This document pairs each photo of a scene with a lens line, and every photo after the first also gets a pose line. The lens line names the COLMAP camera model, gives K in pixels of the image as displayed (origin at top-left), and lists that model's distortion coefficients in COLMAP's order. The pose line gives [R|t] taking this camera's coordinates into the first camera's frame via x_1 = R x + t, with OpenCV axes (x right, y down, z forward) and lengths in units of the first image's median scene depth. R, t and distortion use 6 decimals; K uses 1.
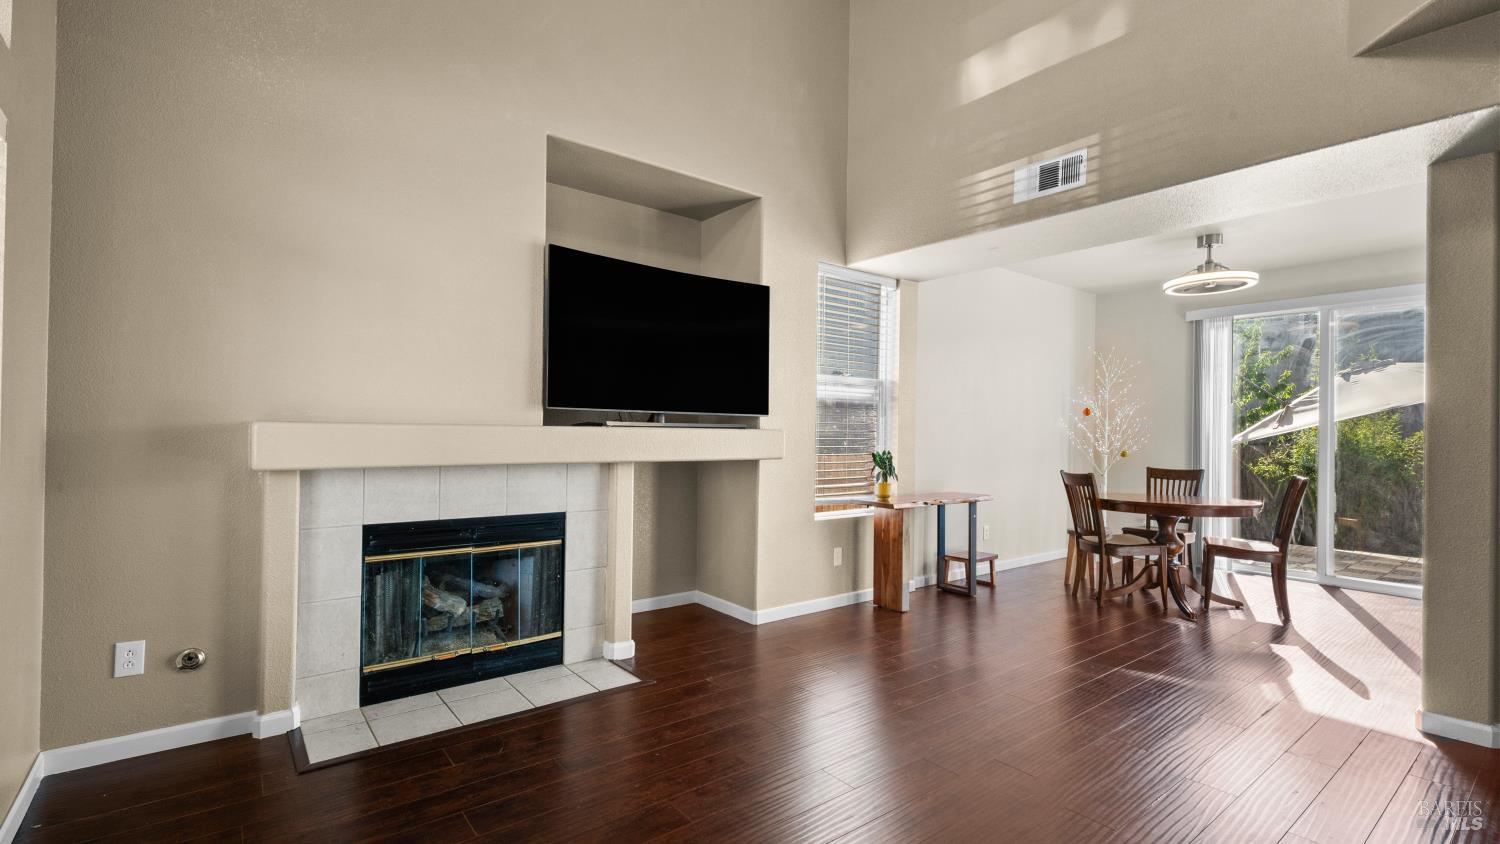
lens RADIAL K [[681.8, 0, 750.0], [0, 681.8, 422.0], [0, 0, 1]] dist [0.000392, -0.000253]
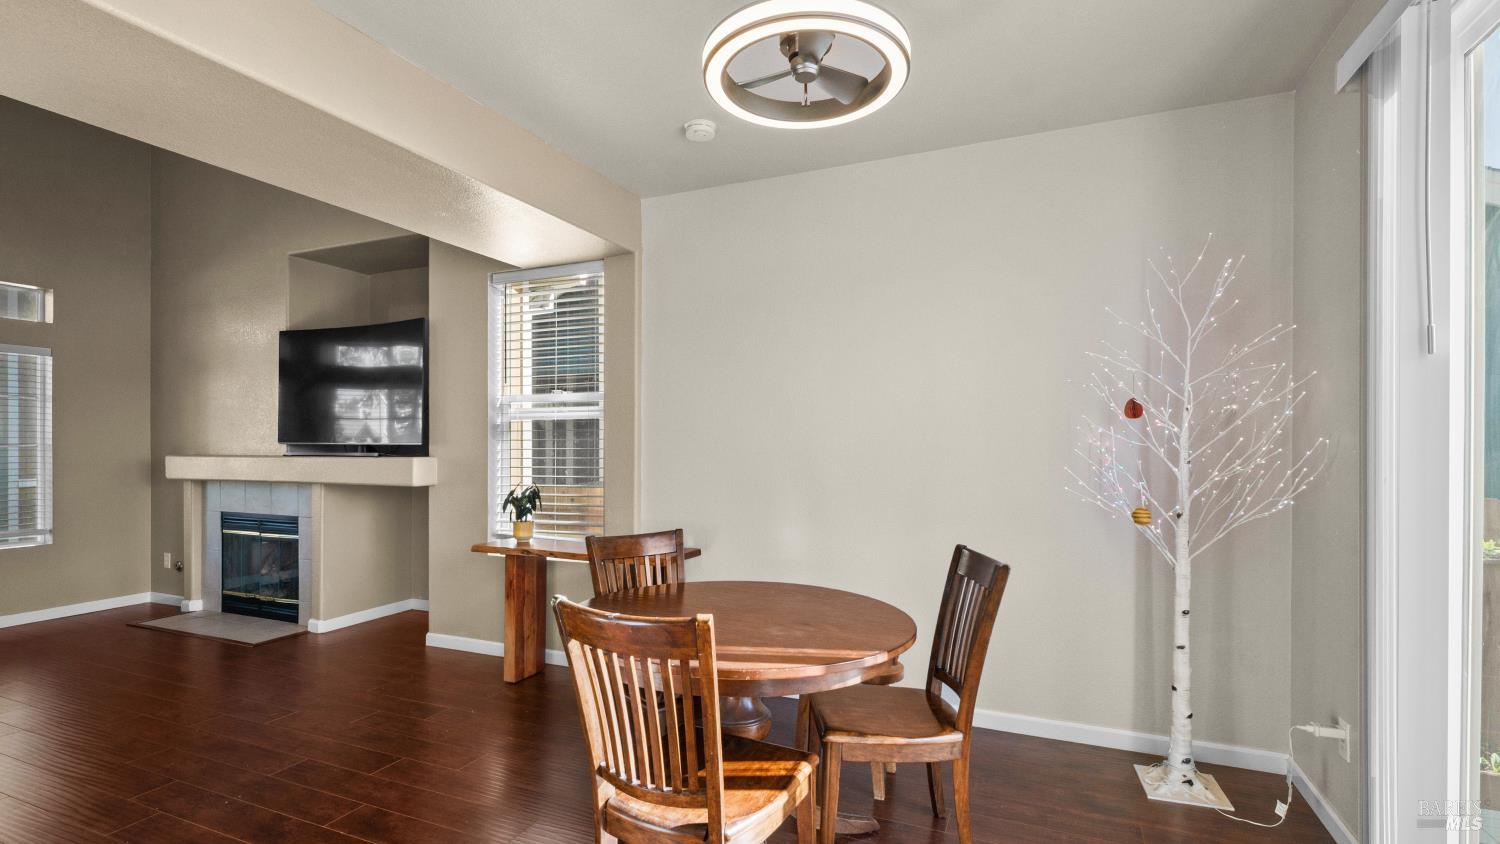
lens RADIAL K [[673.7, 0, 746.3], [0, 673.7, 431.3], [0, 0, 1]] dist [0.004908, -0.000189]
pose [[0.478880, -0.025867, -0.877499, 1.319237], [0.020860, 0.999619, -0.018083, 0.000022], [0.877633, -0.009645, 0.479237, 1.073926]]
